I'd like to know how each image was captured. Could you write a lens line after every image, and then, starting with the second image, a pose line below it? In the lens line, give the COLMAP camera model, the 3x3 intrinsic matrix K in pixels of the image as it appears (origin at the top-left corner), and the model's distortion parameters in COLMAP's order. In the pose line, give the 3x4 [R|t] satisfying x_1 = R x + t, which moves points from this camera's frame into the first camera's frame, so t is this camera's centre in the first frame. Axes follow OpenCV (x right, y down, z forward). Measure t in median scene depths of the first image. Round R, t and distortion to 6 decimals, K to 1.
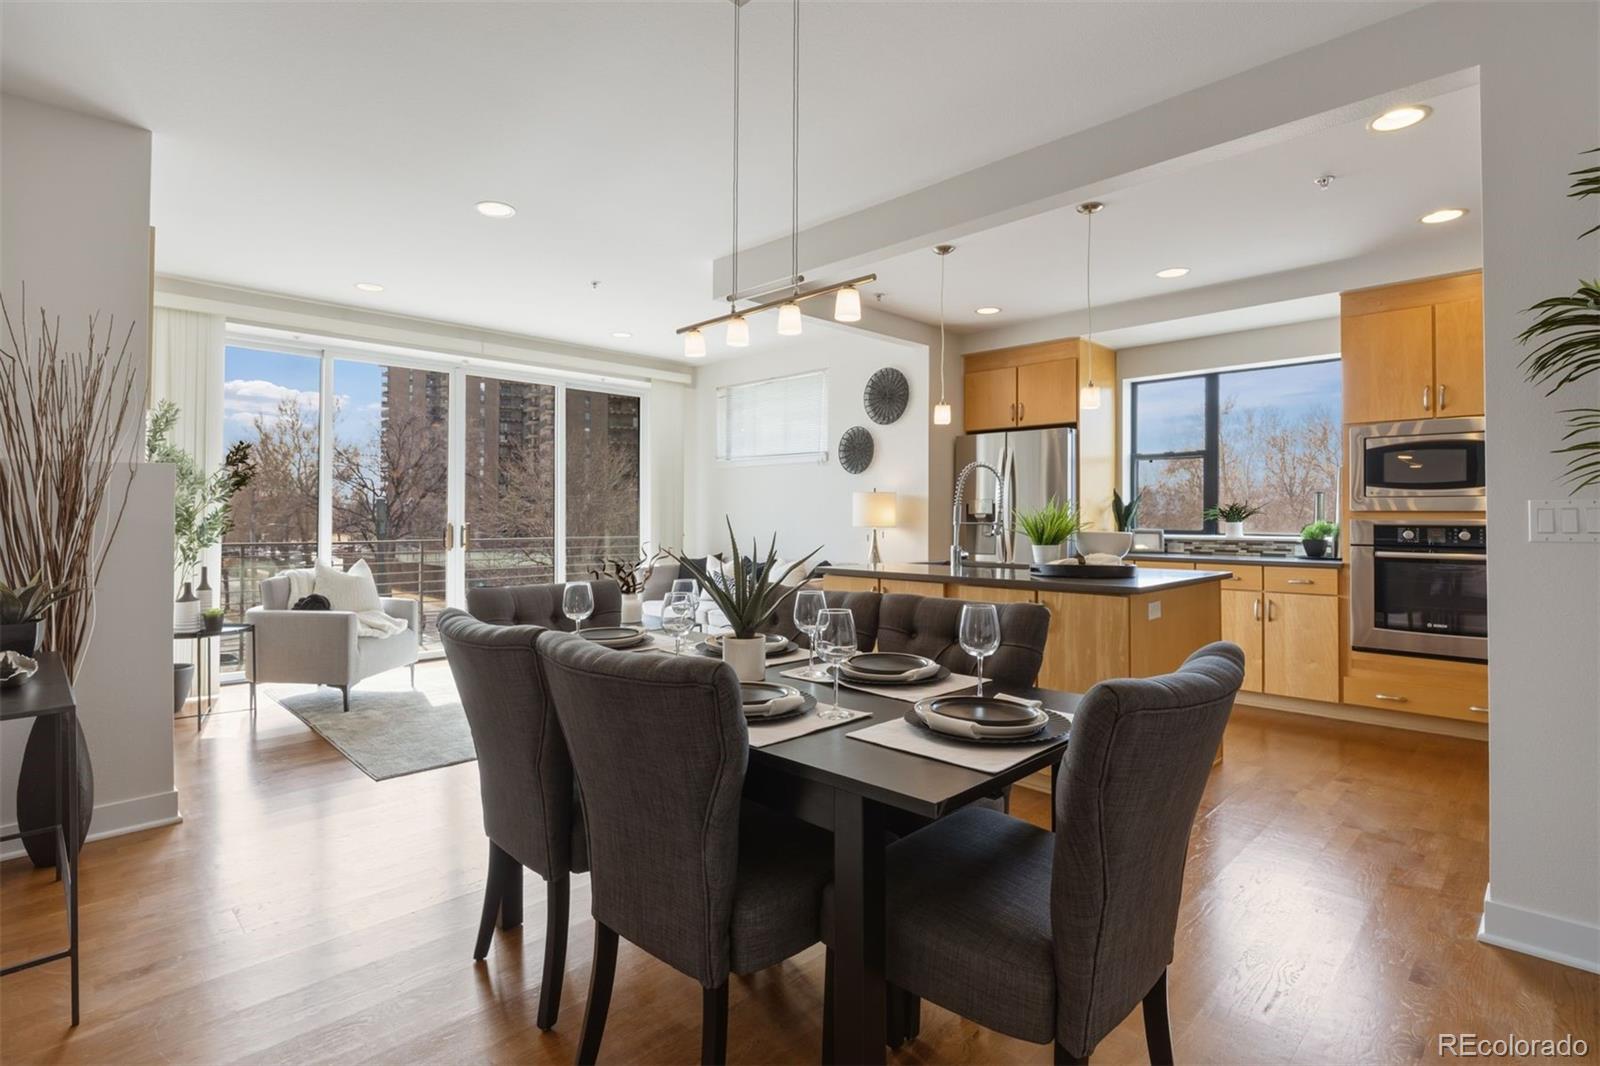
lens RADIAL K [[749.9, 0, 810.2], [0, 749.9, 511.9], [0, 0, 1]] dist [-0.011292, -0.000305]
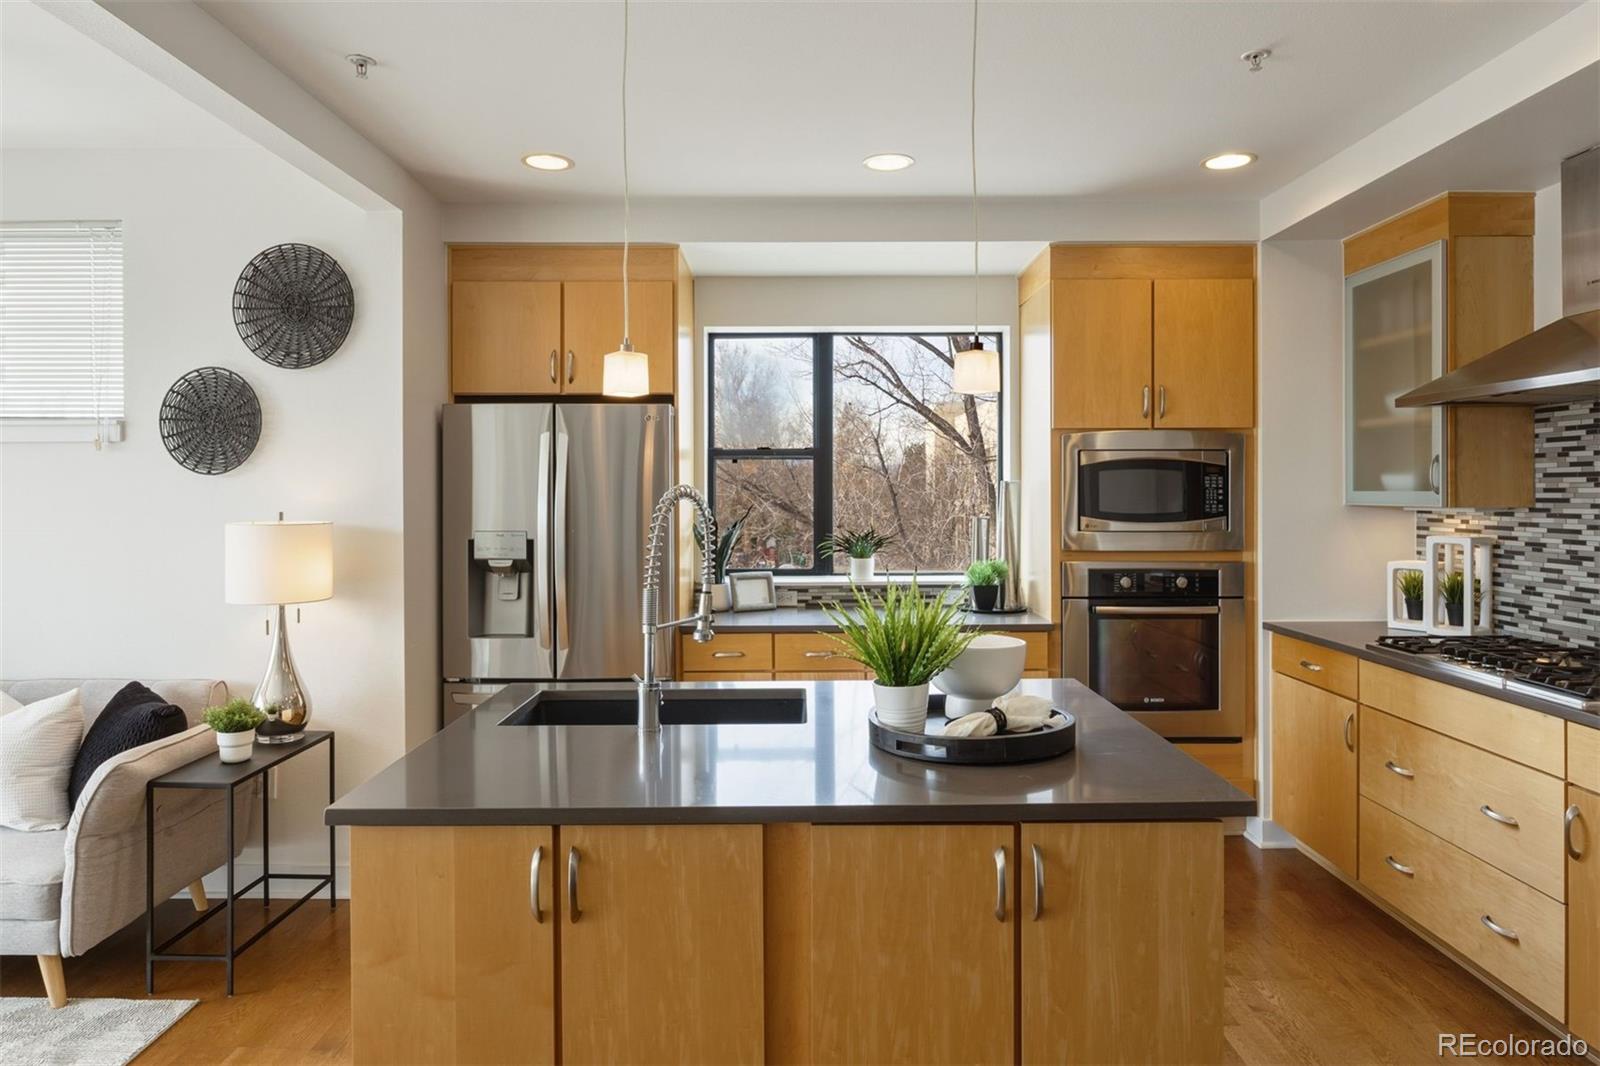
lens RADIAL K [[1001.2, 0, 793.7], [0, 1001.2, 500.1], [0, 0, 1]] dist [-0.007947, 0.002390]
pose [[0.727323, -0.005147, 0.686276, -0.113776], [-0.002172, 0.999950, 0.009801, -0.052742], [-0.686291, -0.008619, 0.727276, 0.427590]]
